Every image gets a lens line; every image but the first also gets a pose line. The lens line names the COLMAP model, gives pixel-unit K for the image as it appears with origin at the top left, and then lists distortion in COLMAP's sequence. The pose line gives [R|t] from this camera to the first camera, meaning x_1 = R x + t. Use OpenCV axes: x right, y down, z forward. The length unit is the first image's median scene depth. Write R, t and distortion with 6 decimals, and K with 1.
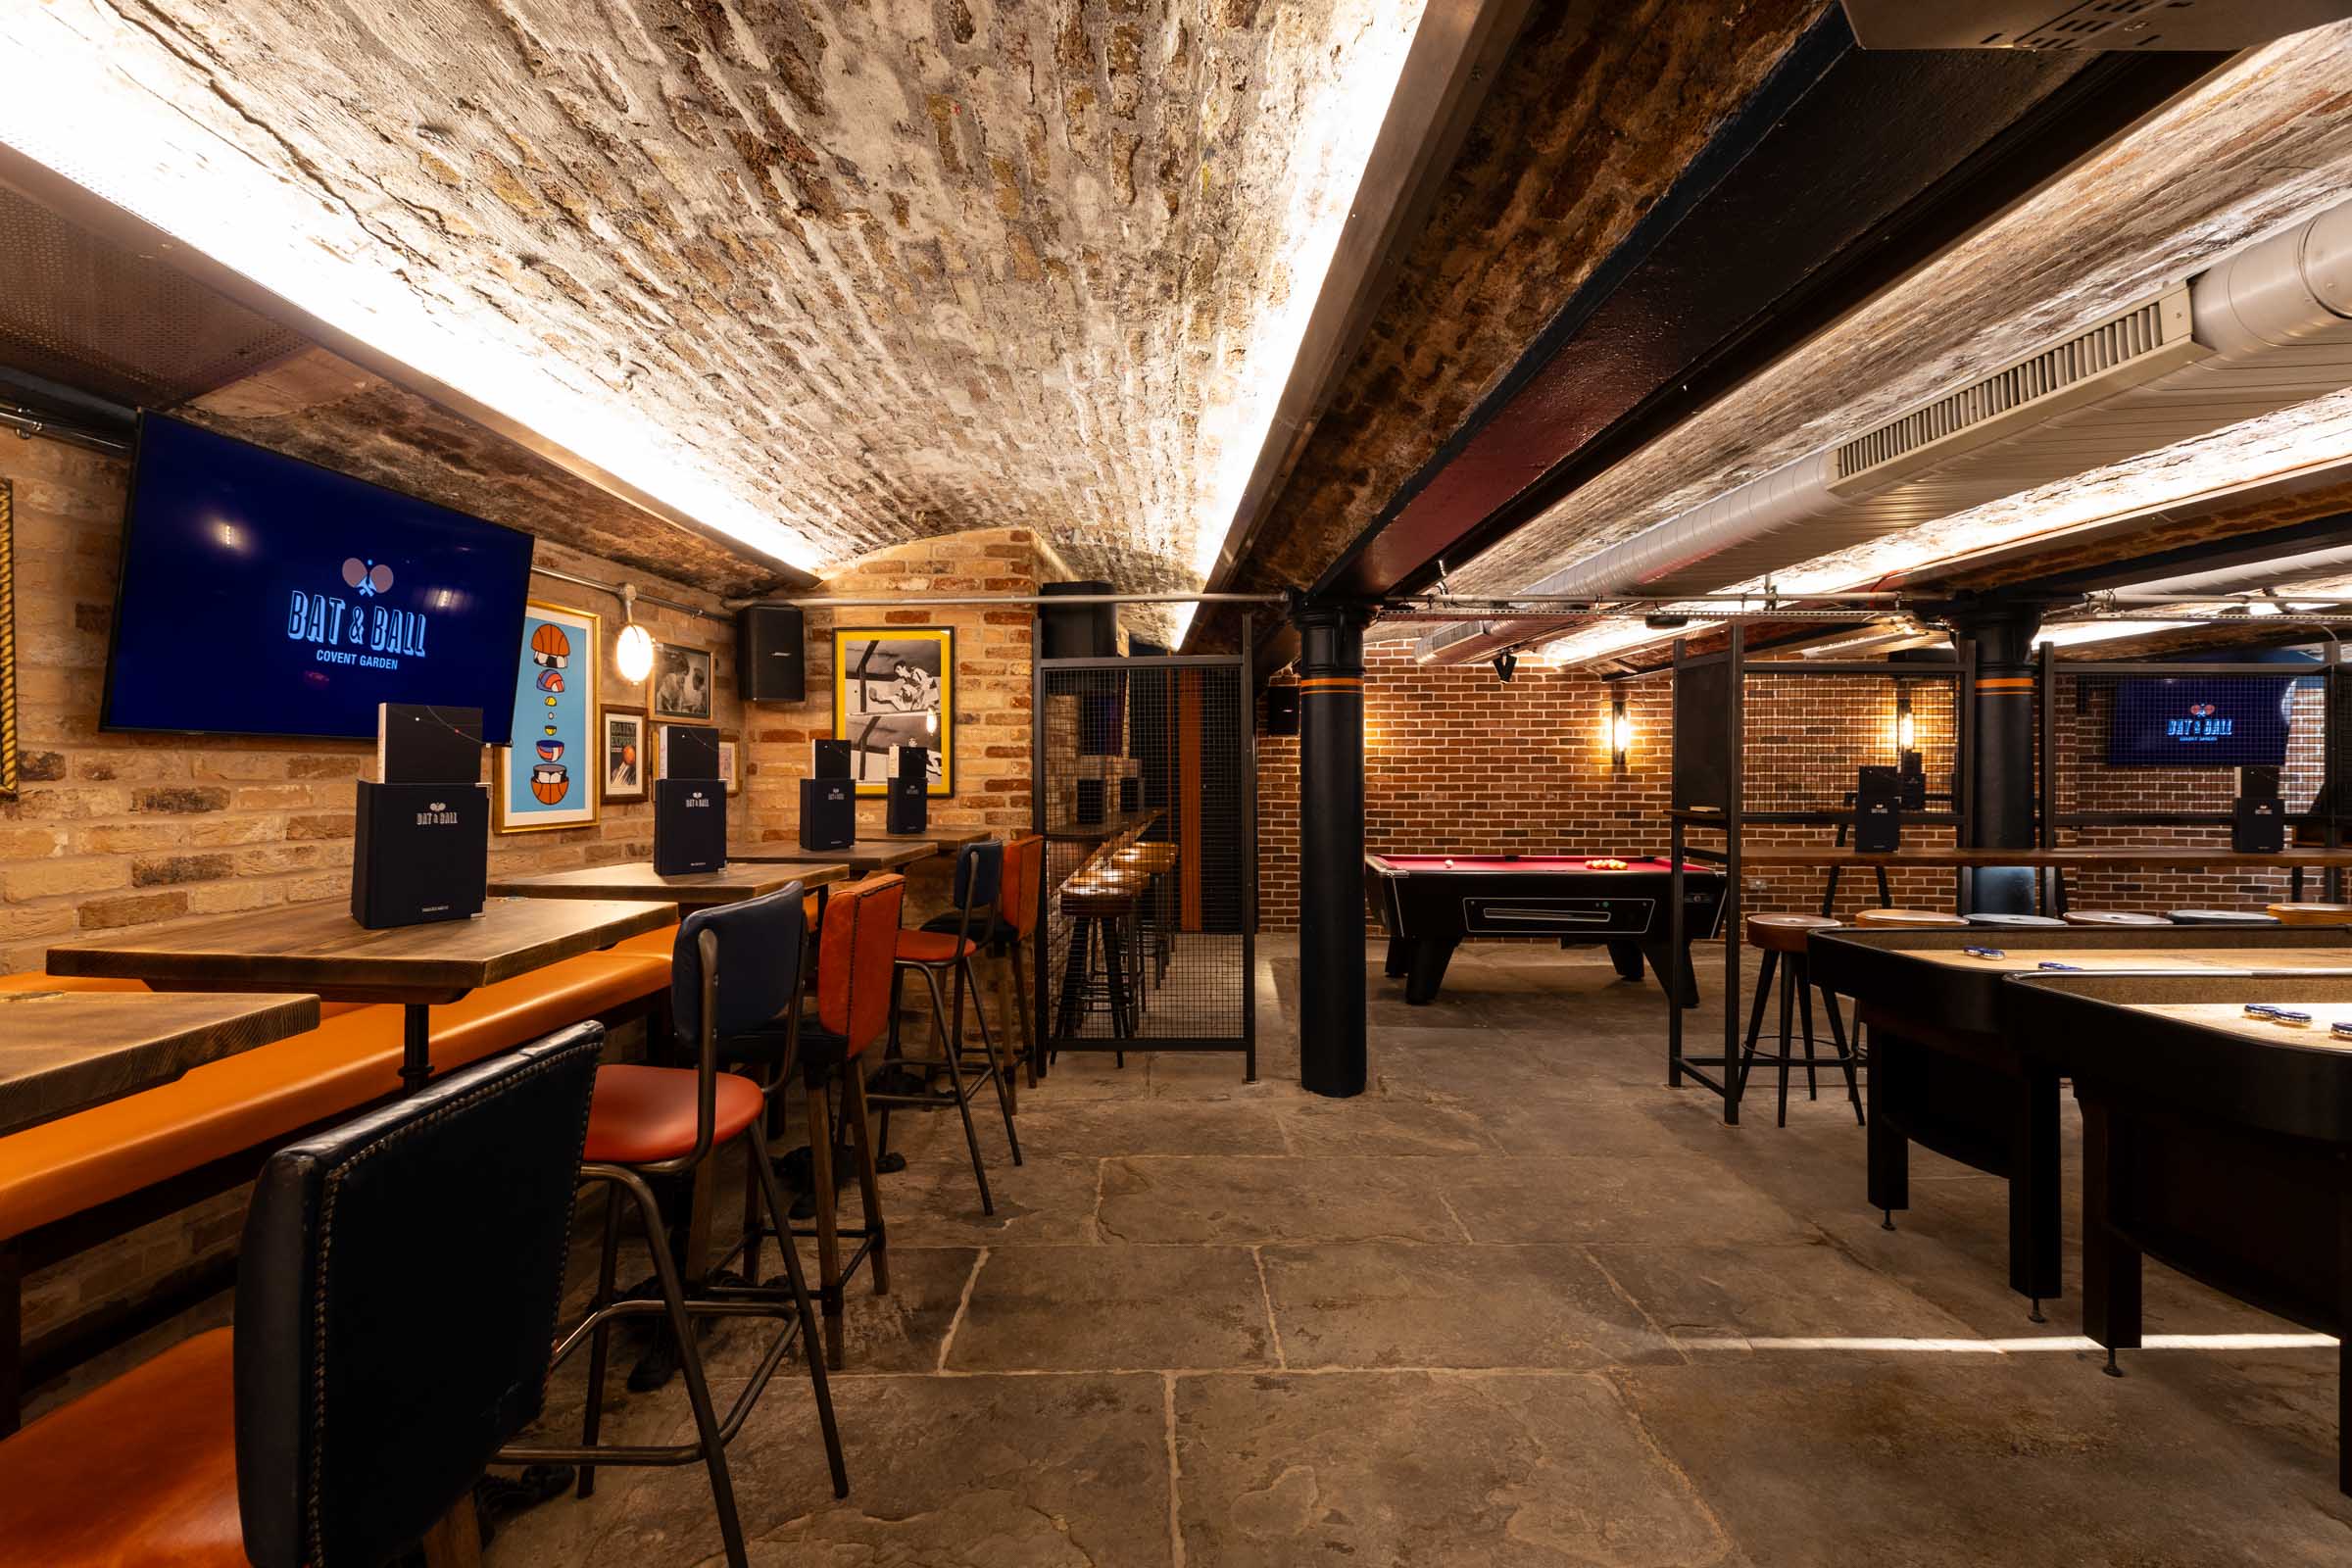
lens RADIAL K [[1135.7, 0, 1164.4], [0, 1135.7, 775.8], [0, 0, 1]] dist [0.003233, -0.000040]
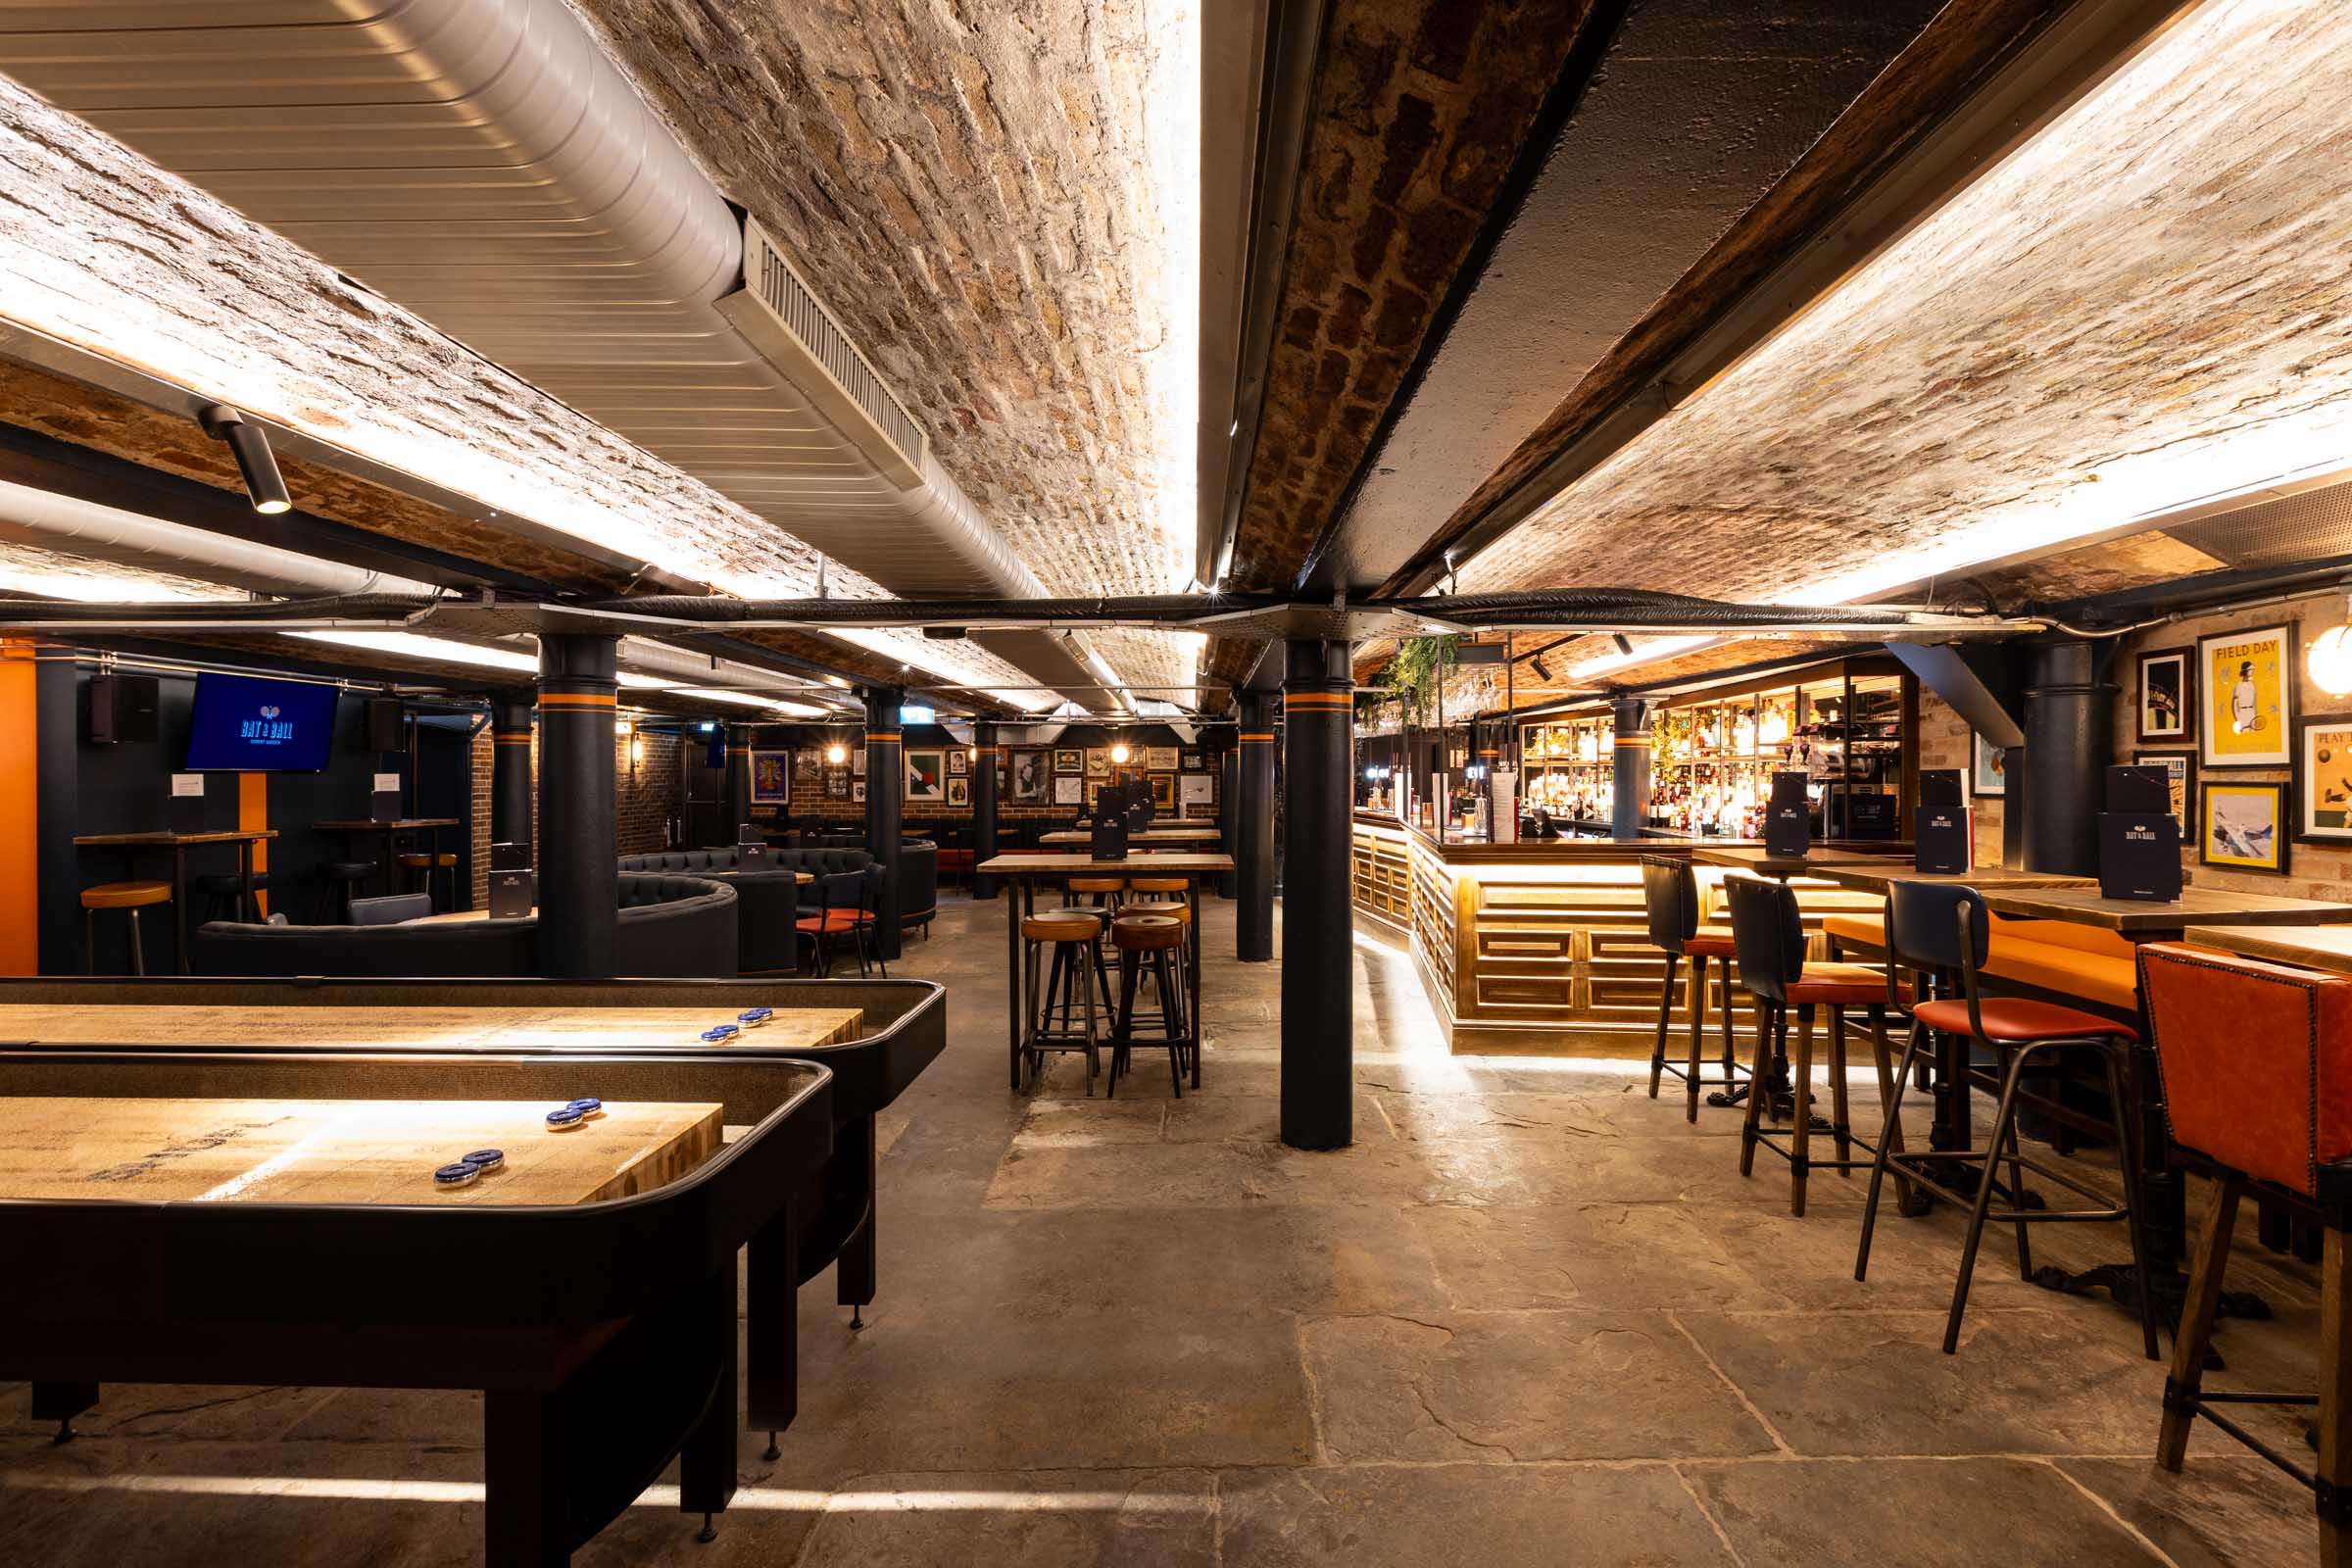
lens RADIAL K [[1135.7, 0, 1174.9], [0, 1135.7, 770.6], [0, 0, 1]] dist [0.003233, -0.000040]
pose [[-0.998964, -0.001338, 0.045487, 0.504176], [-0.001267, 0.999998, 0.001578, -0.042658], [-0.045489, 0.001519, -0.998964, 2.097622]]
